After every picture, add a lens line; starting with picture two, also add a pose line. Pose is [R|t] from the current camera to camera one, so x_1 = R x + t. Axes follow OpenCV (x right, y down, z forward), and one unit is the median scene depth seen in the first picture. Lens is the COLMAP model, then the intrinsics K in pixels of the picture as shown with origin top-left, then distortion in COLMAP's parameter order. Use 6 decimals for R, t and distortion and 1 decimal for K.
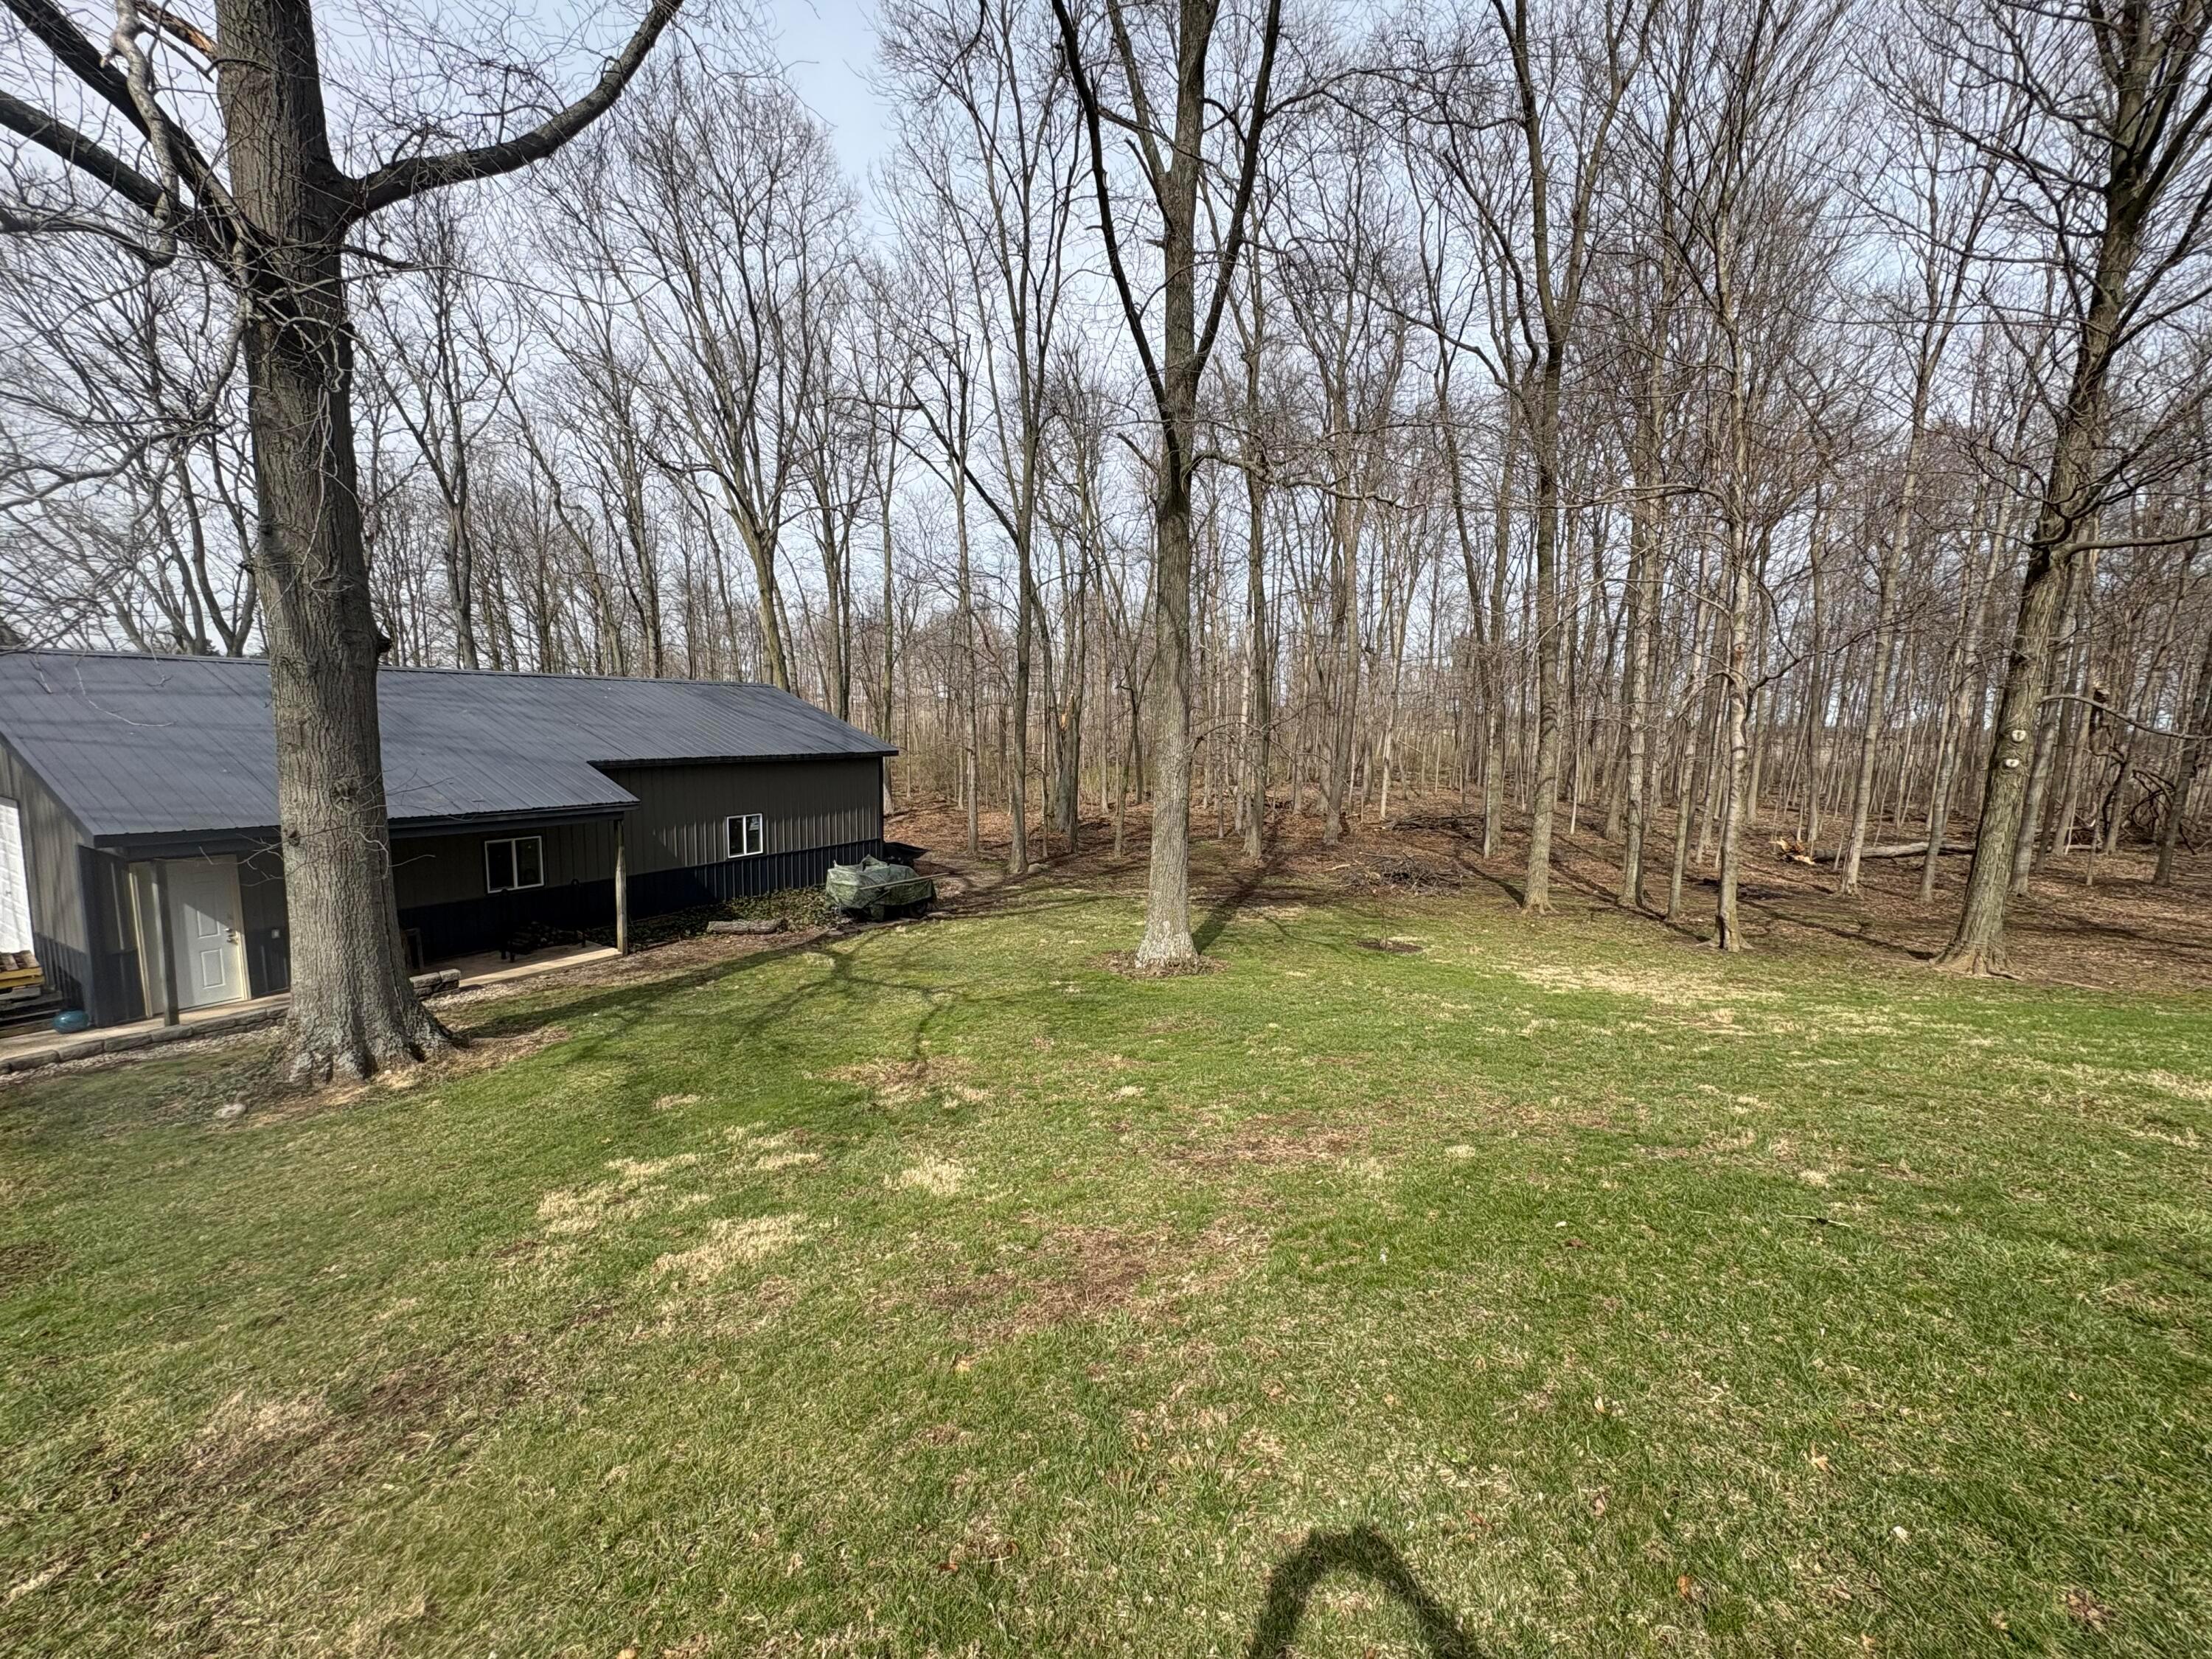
lens RADIAL K [[884.0, 0, 1119.7], [0, 884.0, 809.8], [0, 0, 1]] dist [-0.000254, -0.000118]
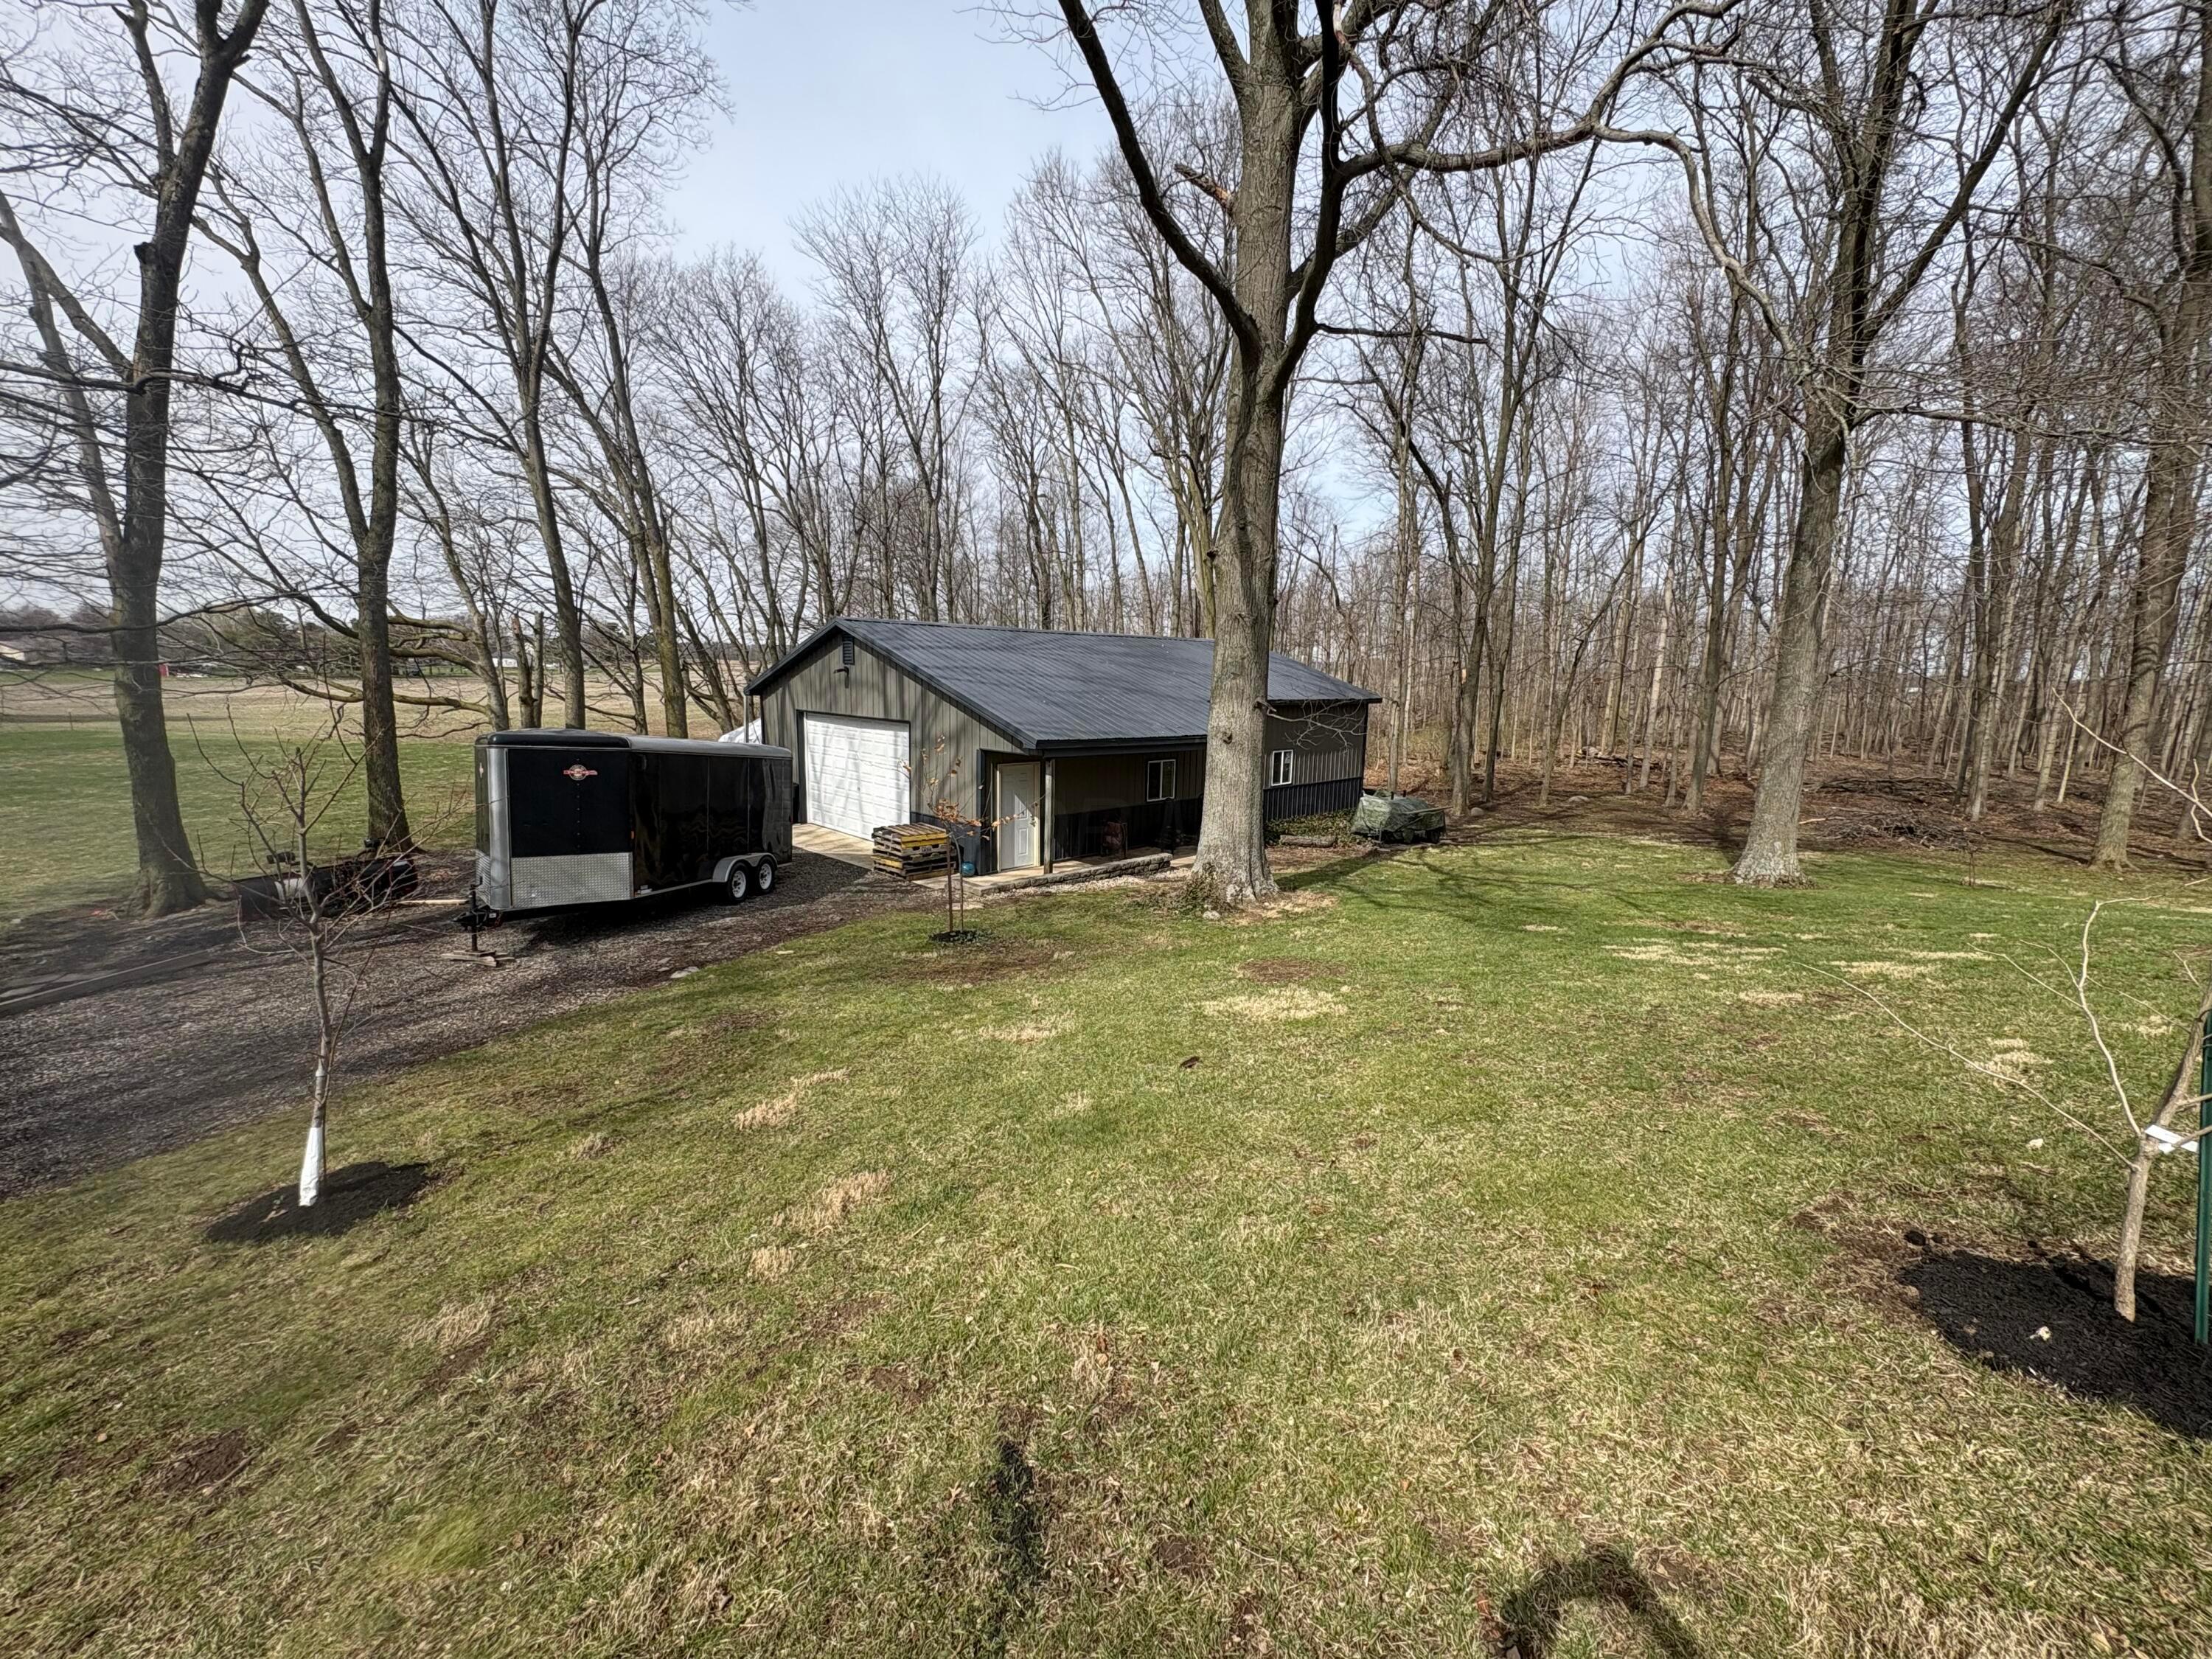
lens RADIAL K [[884.0, 0, 1104.1], [0, 884.0, 820.6], [0, 0, 1]] dist [-0.000254, -0.000118]
pose [[0.961506, 0.035782, -0.272444, -0.458227], [-0.022358, 0.998385, 0.052221, 0.060722], [0.273872, -0.044119, 0.960754, -0.293892]]
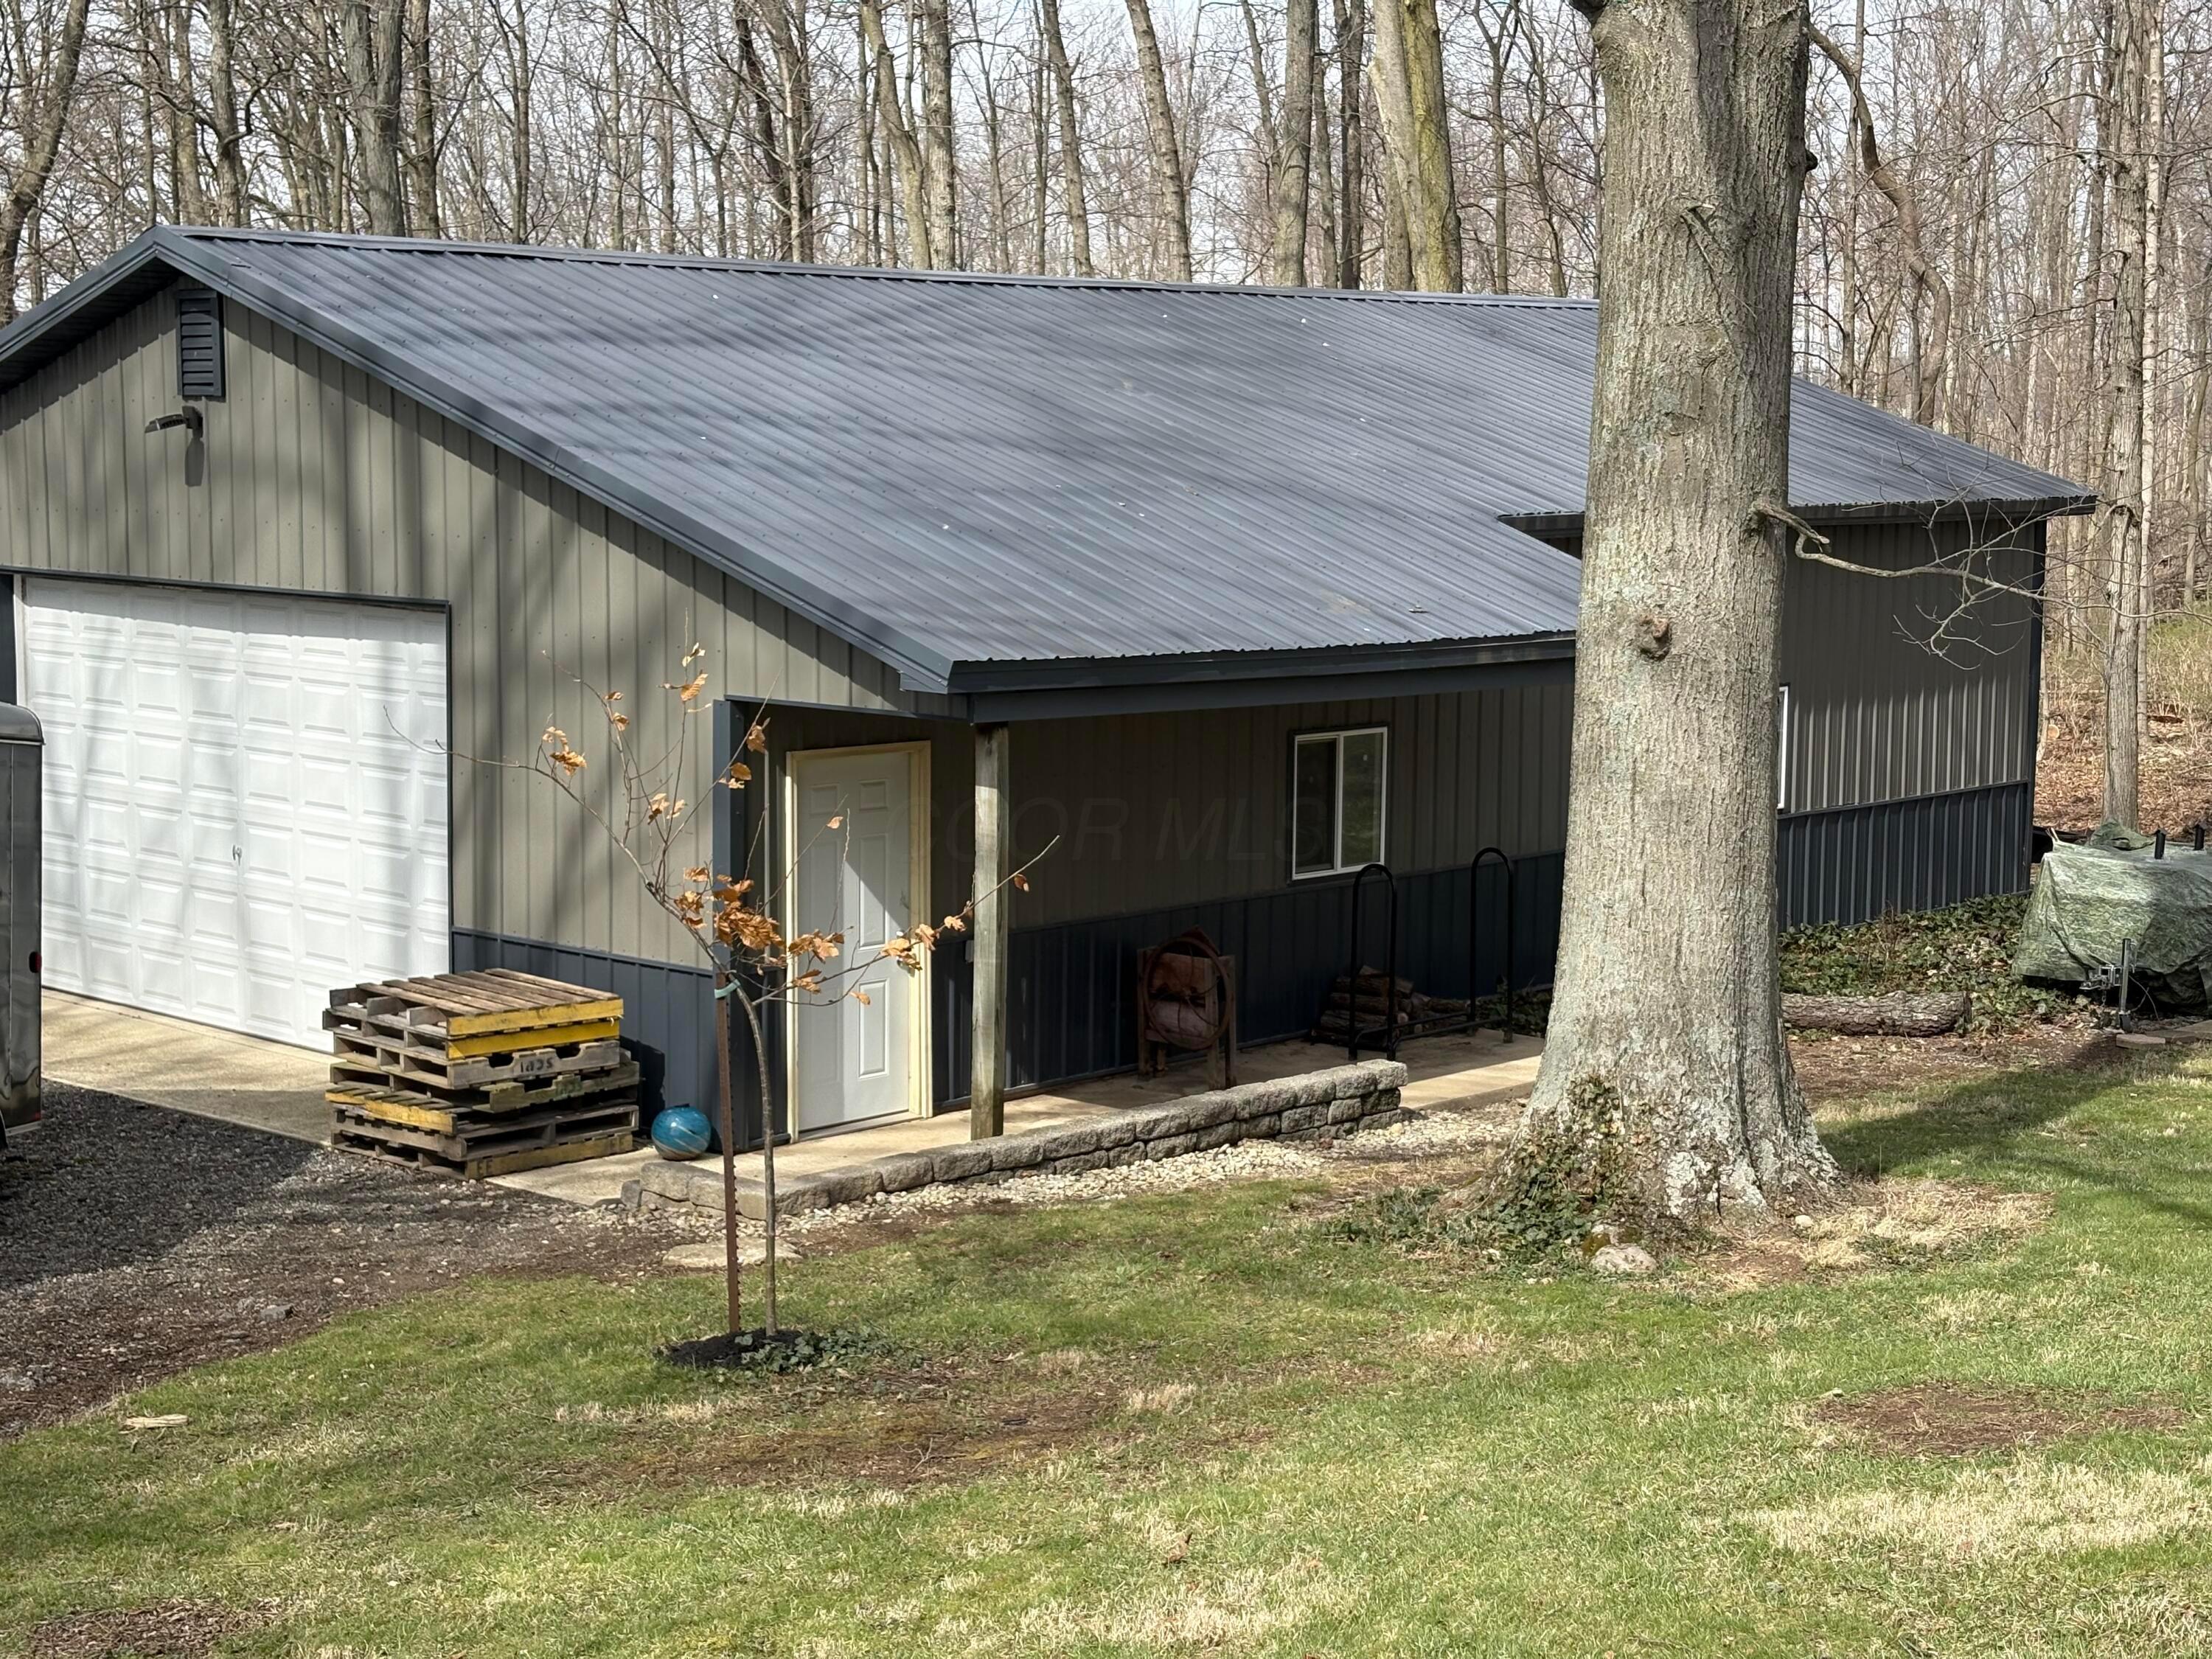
lens RADIAL K [[3346.9, 0, 1101.6], [0, 3346.9, 842.0], [0, 0, 1]] dist [0.096564, 0.000000]
pose [[0.973061, 0.007830, -0.230417, -0.518566], [-0.005500, 0.999927, 0.010752, 0.070351], [0.230484, -0.009195, 0.973033, -0.387692]]
